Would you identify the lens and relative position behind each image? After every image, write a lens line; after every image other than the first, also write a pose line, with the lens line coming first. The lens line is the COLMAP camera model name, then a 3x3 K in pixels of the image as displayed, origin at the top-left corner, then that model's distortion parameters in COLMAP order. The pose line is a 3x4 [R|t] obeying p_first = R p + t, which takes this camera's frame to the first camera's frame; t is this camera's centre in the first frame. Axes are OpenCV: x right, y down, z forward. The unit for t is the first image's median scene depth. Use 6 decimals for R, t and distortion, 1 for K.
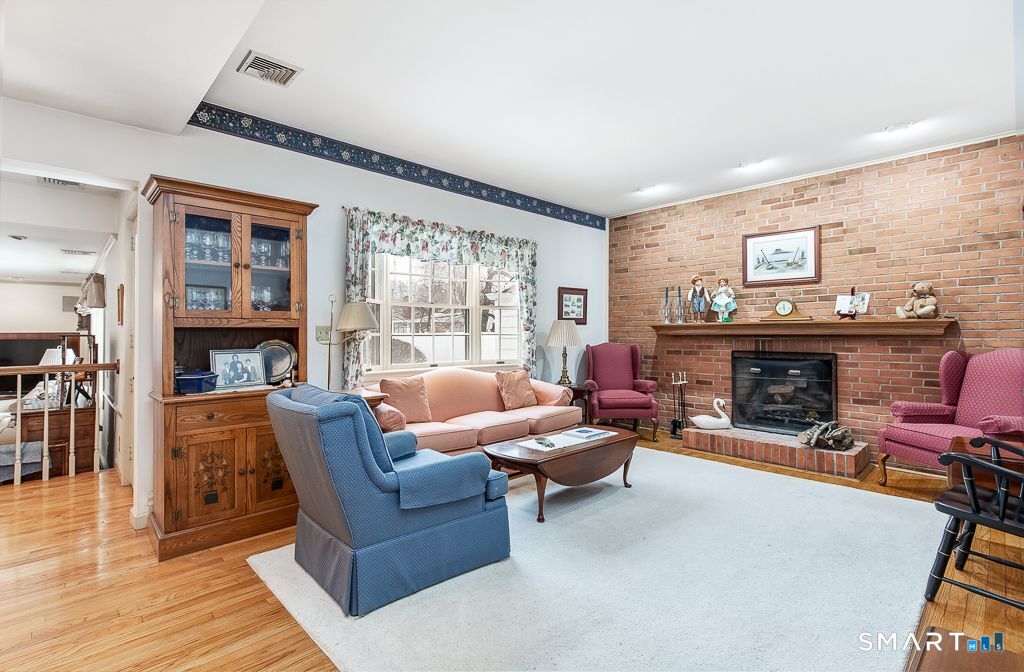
lens RADIAL K [[482.6, 0, 519.1], [0, 482.6, 327.7], [0, 0, 1]] dist [0.000621, -0.000044]
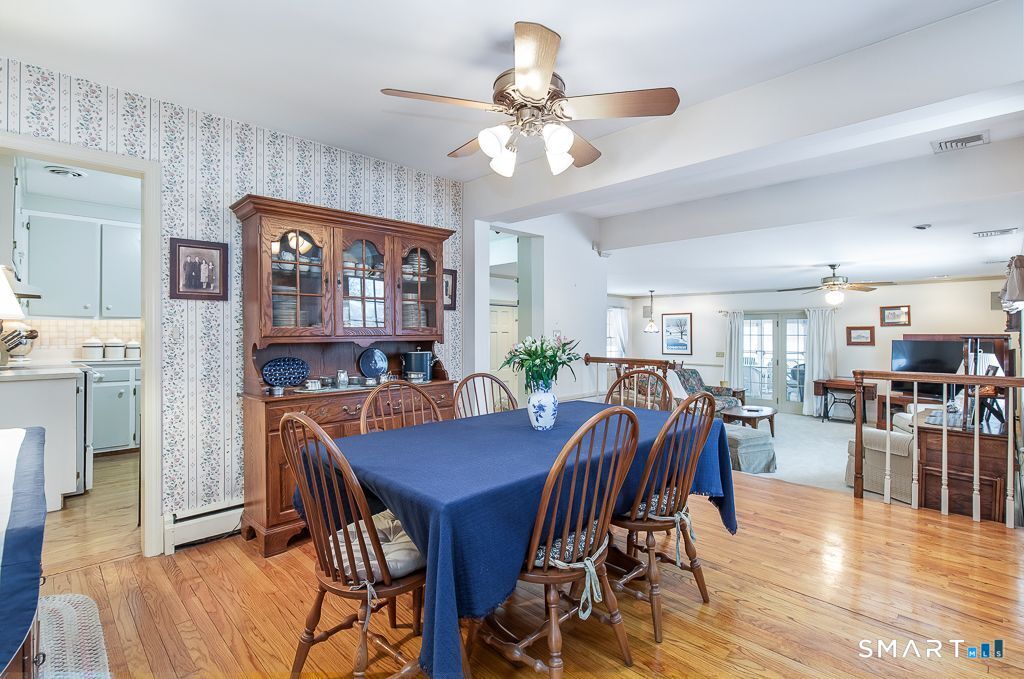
lens RADIAL K [[488.2, 0, 526.7], [0, 488.2, 326.5], [0, 0, 1]] dist [0.000026, 0.000539]
pose [[0.020371, -0.006085, -0.999774, -0.153664], [-0.000147, 0.999981, -0.006089, 0.002922], [0.999792, 0.000271, 0.020370, 0.256180]]
